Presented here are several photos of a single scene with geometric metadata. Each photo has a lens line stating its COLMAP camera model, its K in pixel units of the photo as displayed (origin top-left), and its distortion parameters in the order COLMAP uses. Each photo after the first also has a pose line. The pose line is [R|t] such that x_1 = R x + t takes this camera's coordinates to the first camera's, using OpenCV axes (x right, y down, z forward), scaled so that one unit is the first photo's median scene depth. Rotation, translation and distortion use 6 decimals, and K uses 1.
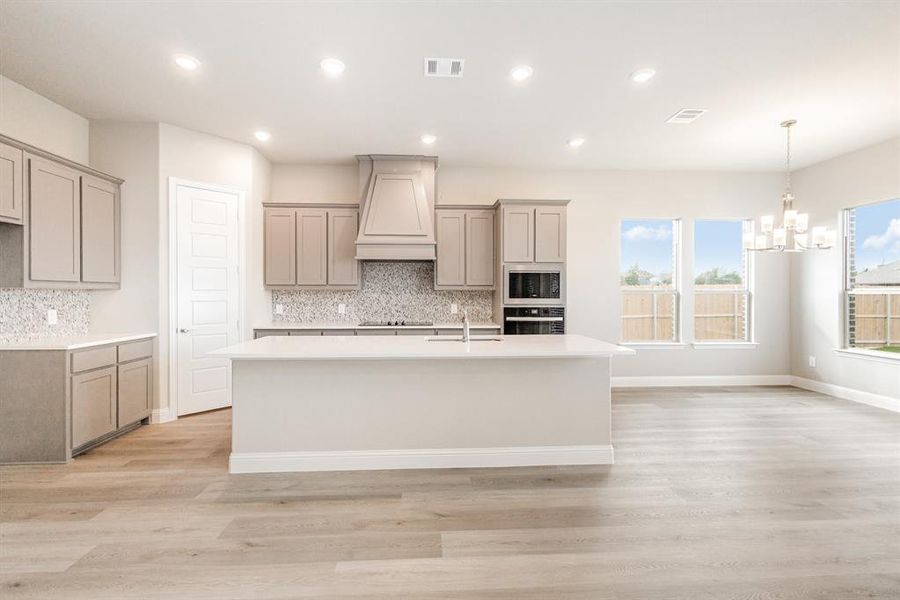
lens RADIAL K [[413.6, 0, 446.8], [0, 413.6, 296.5], [0, 0, 1]] dist [0.007769, -0.002439]
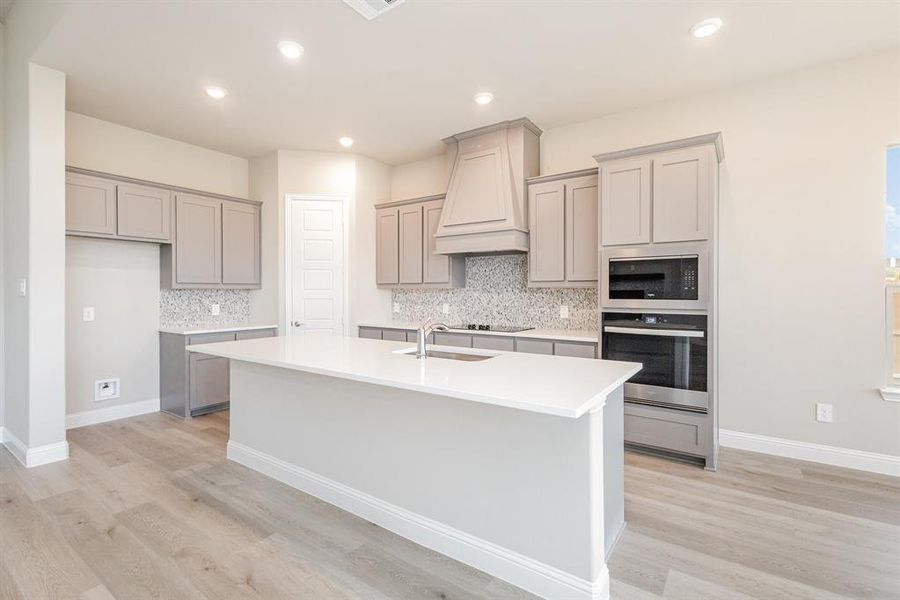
lens RADIAL K [[413.6, 0, 449.0], [0, 413.6, 296.9], [0, 0, 1]] dist [0.007769, -0.002439]
pose [[0.784735, 0.006402, -0.619799, 0.353102], [-0.003339, 0.999976, 0.006101, -0.002306], [0.619823, -0.002718, 0.784737, 0.294169]]
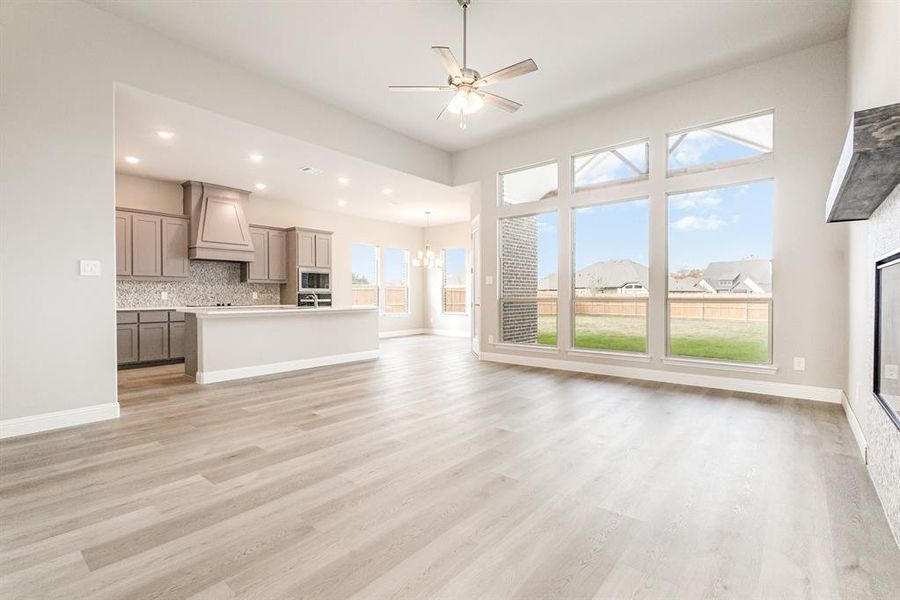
lens RADIAL K [[413.6, 0, 449.3], [0, 413.6, 299.8], [0, 0, 1]] dist [0.007769, -0.002439]
pose [[0.685063, -0.008941, 0.728429, -0.622164], [0.006035, 0.999960, 0.006599, 0.041690], [-0.728459, -0.000125, 0.685089, -0.530876]]
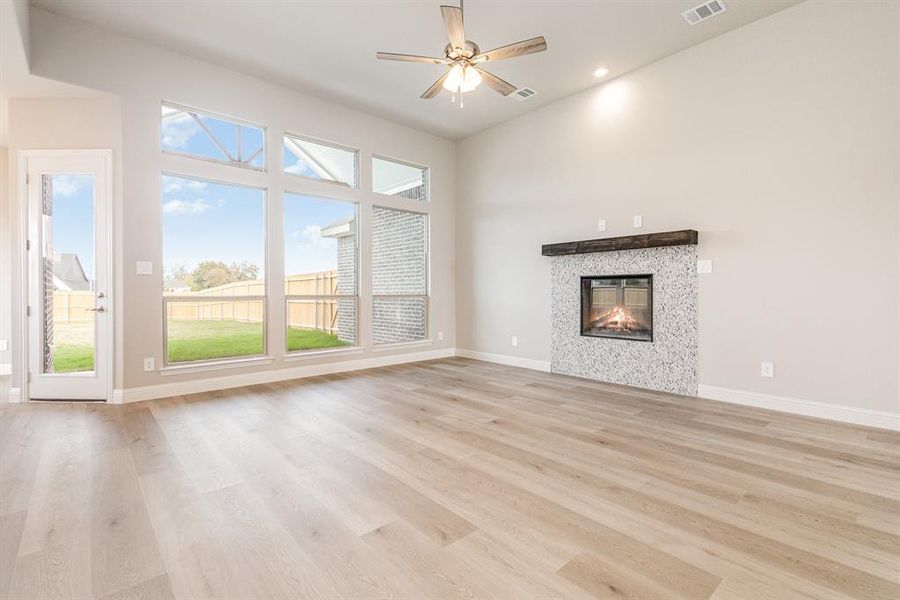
lens RADIAL K [[413.6, 0, 454.1], [0, 413.6, 295.2], [0, 0, 1]] dist [0.007769, -0.002439]
pose [[-0.627574, -0.004058, 0.778547, -0.578782], [0.005601, 0.999937, 0.009727, 0.037576], [-0.778537, 0.010465, -0.627511, 0.322898]]
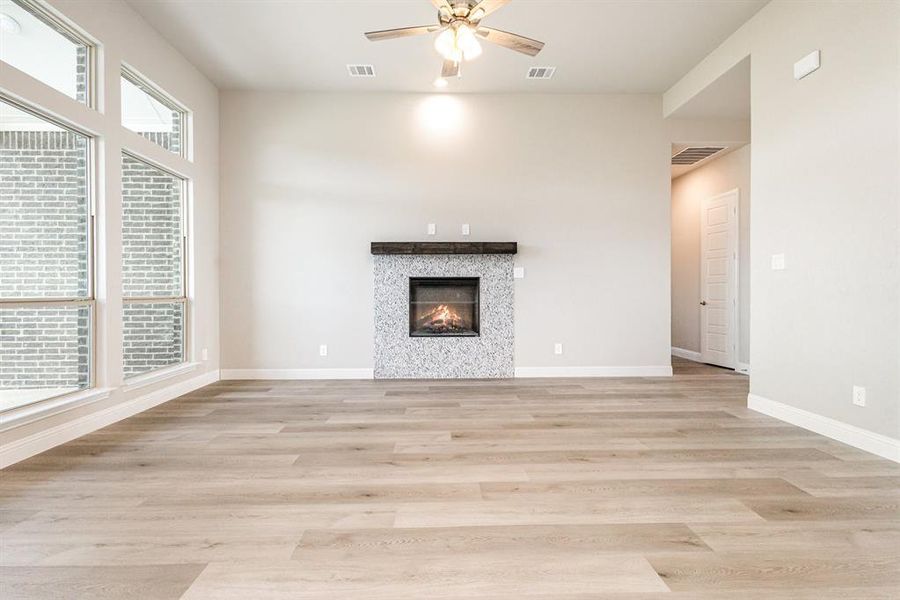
lens RADIAL K [[413.6, 0, 447.6], [0, 413.6, 298.0], [0, 0, 1]] dist [0.007769, -0.002439]
pose [[-0.999746, 0.001683, 0.022475, -0.098765], [0.002038, 0.999873, 0.015786, 0.037581], [-0.022445, 0.015828, -0.999623, 0.456180]]
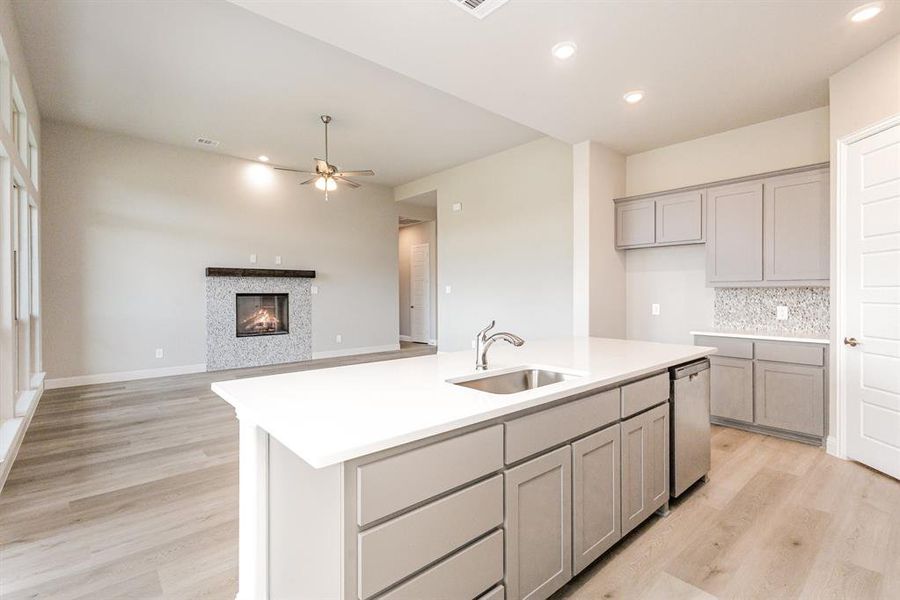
lens RADIAL K [[413.6, 0, 444.6], [0, 413.6, 295.4], [0, 0, 1]] dist [0.007769, -0.002439]
pose [[-0.790957, 0.006676, -0.611835, 0.311233], [-0.000440, 0.999934, 0.011480, -0.006653], [0.611871, 0.009349, -0.790902, 0.951900]]
